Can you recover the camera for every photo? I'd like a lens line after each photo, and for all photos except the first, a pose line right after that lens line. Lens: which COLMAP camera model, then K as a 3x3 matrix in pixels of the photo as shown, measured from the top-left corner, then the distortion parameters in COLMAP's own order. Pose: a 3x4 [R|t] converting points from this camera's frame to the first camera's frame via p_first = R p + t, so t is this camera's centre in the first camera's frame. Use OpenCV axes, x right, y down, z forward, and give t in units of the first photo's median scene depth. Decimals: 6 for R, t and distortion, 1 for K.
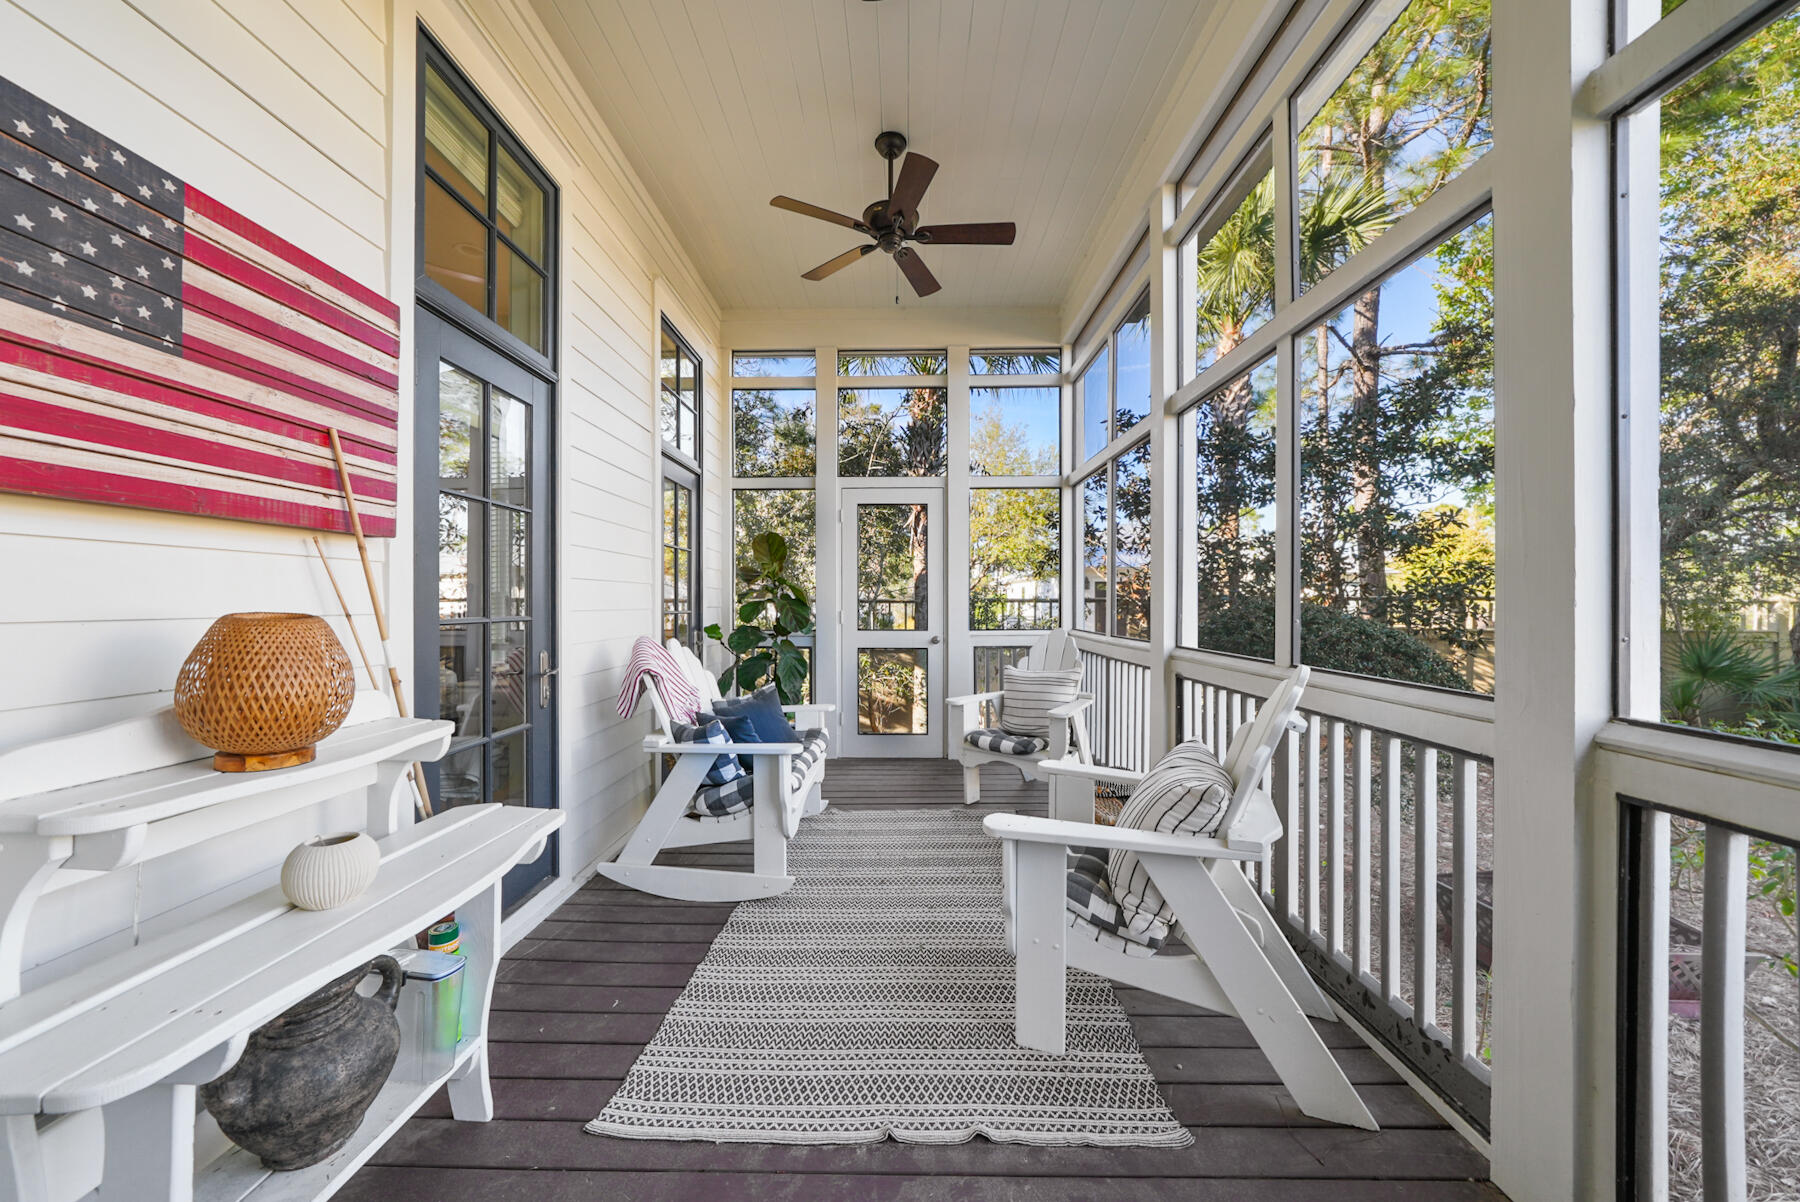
lens RADIAL K [[643.6, 0, 899.7], [0, 643.6, 600.8], [0, 0, 1]] dist [-0.022645, 0.000711]
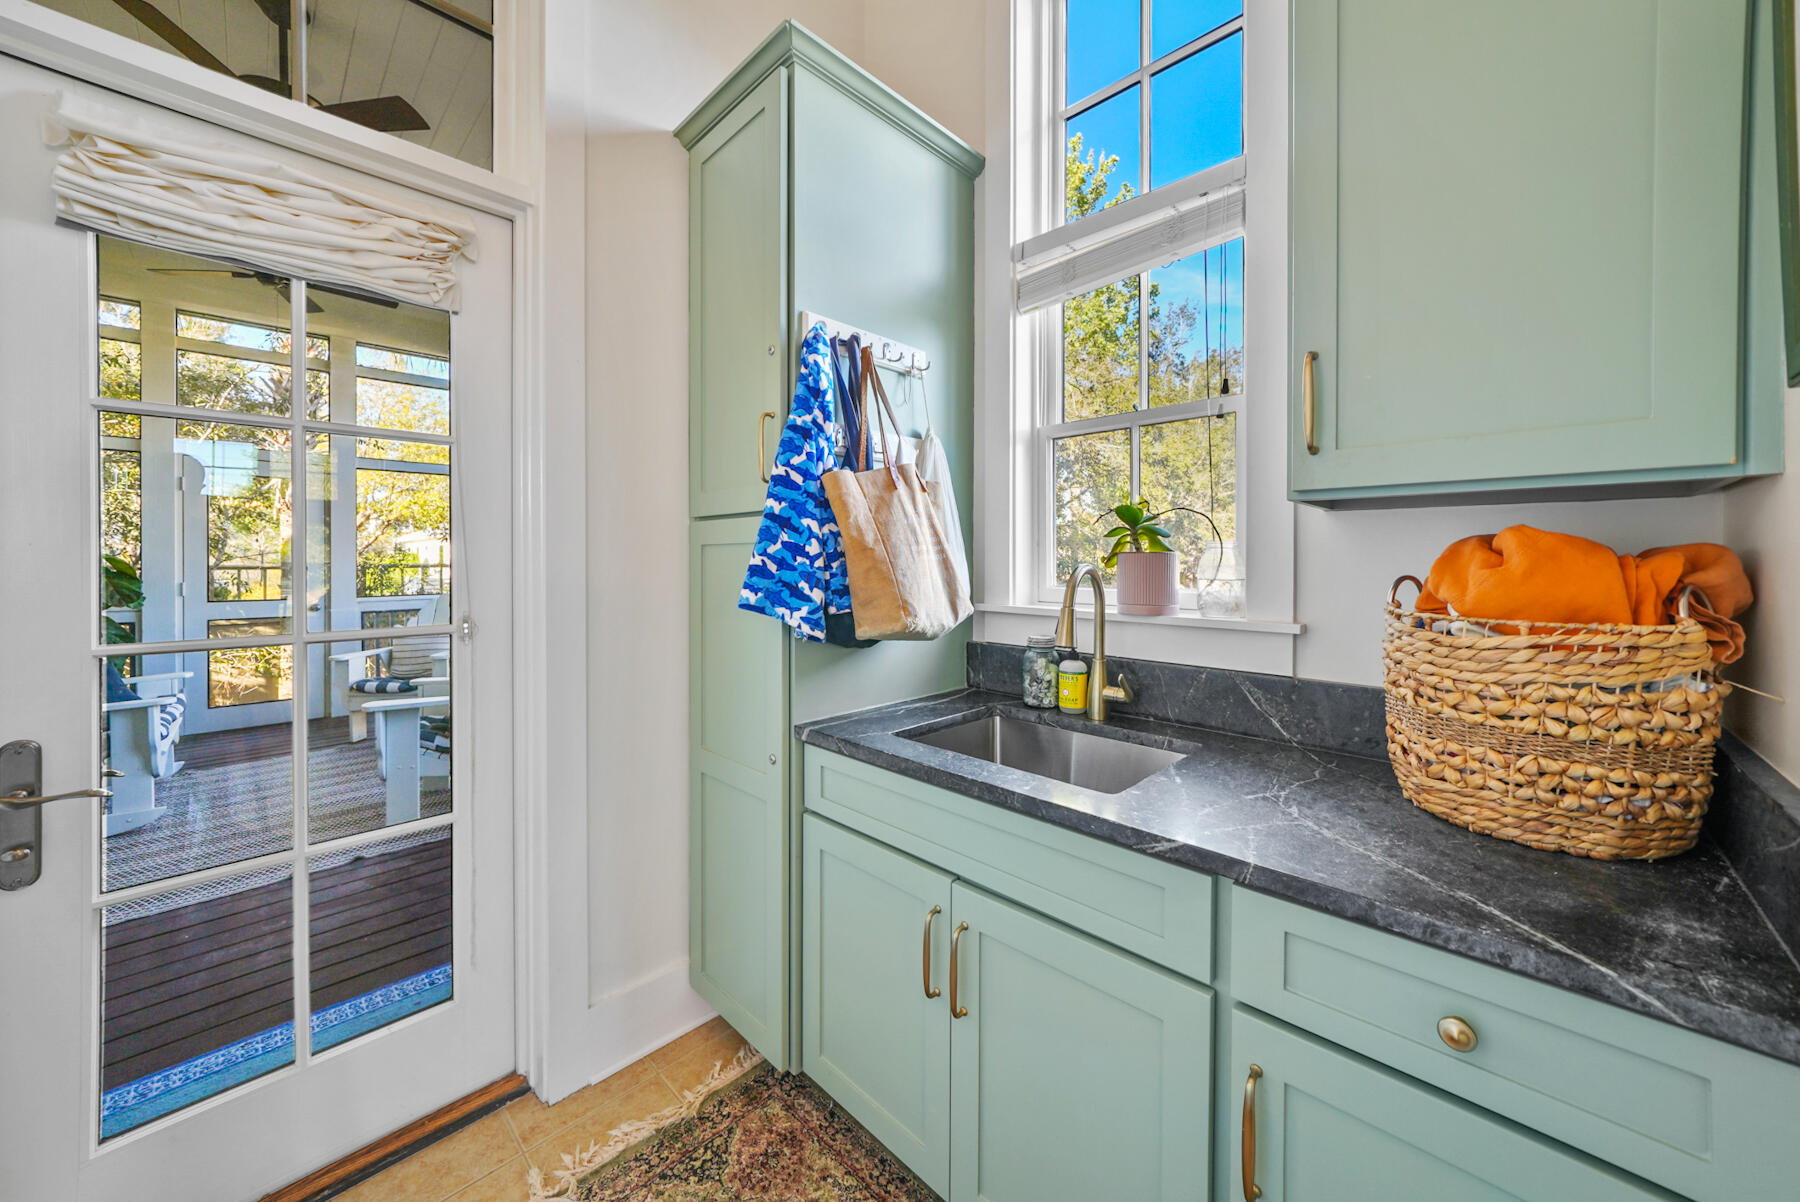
lens RADIAL K [[643.6, 0, 919.7], [0, 643.6, 565.8], [0, 0, 1]] dist [-0.022645, 0.000711]
pose [[0.675392, -0.002777, 0.737454, -0.046197], [-0.002633, 0.999977, 0.006177, -0.020213], [-0.737455, -0.006114, 0.675369, -0.545749]]
